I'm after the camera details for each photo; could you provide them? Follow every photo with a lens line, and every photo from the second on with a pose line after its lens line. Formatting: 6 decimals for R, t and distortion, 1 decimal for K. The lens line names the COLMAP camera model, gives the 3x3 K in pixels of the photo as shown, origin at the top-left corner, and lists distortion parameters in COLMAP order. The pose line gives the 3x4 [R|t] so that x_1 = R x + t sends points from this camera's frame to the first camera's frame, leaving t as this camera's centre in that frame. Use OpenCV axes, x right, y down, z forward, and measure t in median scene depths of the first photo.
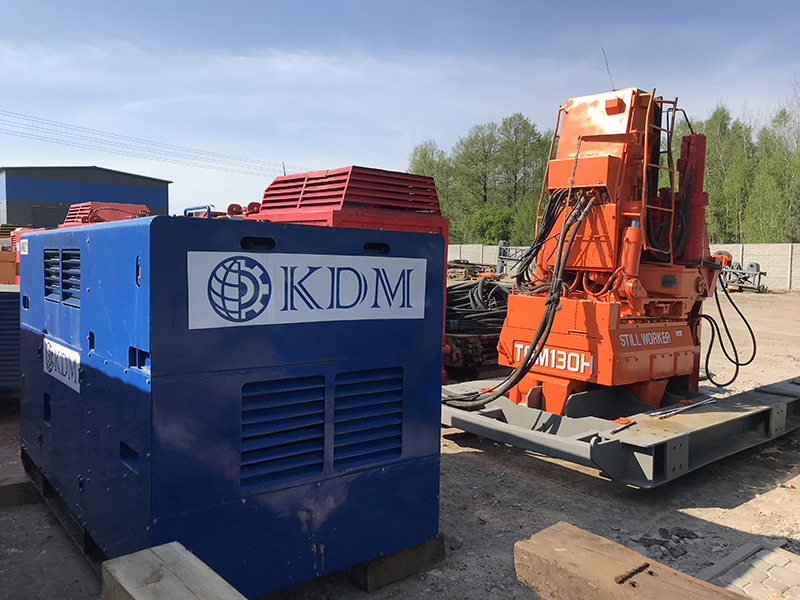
lens RADIAL K [[652.0, 0, 400.0], [0, 652.0, 300.0], [0, 0, 1]] dist [0.013086, 0.009706]
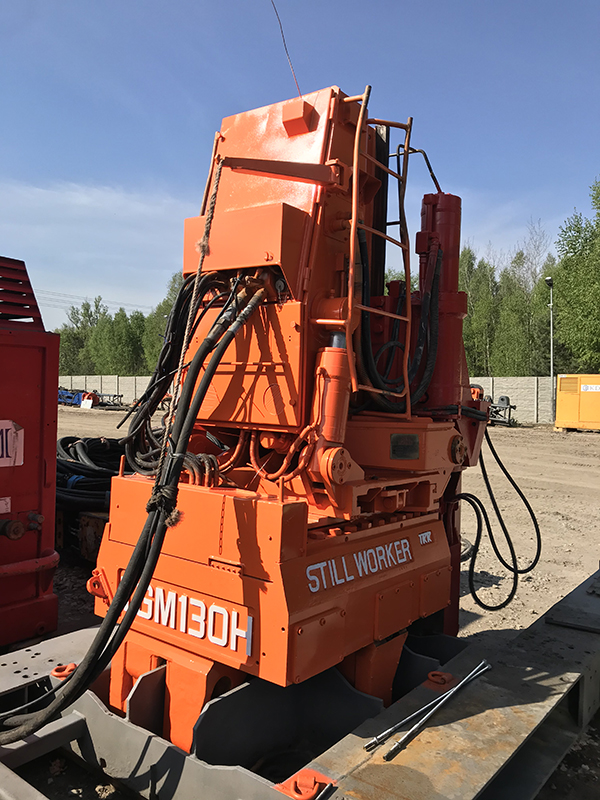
lens RADIAL K [[647.3, 0, 300.0], [0, 647.3, 400.0], [0, 0, 1]] dist [0.042744, -0.001846]
pose [[0.980395, -0.003477, 0.197014, 0.223853], [0.012913, 0.998829, -0.046628, -0.045197], [-0.196621, 0.048258, 0.979291, 0.495427]]
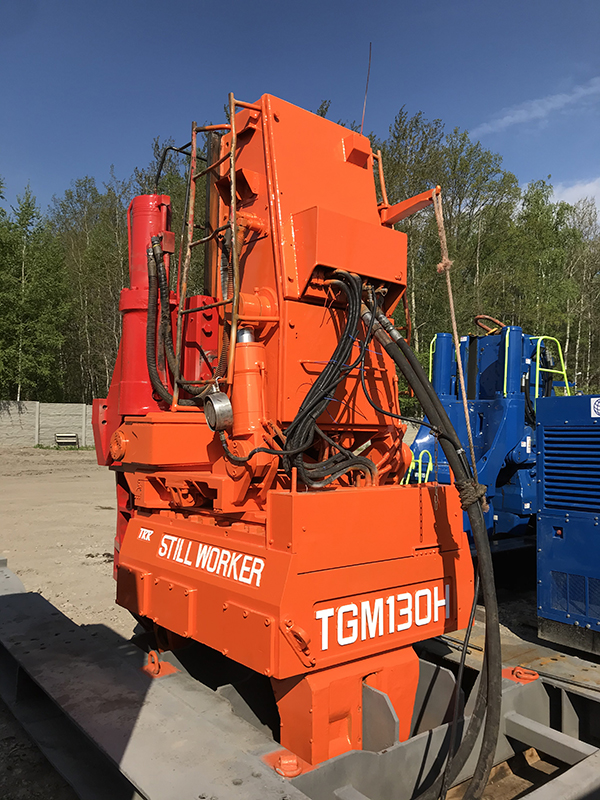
lens RADIAL K [[652.0, 0, 300.0], [0, 652.0, 400.0], [0, 0, 1]] dist [0.013086, 0.009706]
pose [[0.040803, 0.016559, 0.999030, -0.256704], [0.049339, 0.998609, -0.018567, -0.063758], [-0.997948, 0.050049, 0.039929, 1.034444]]
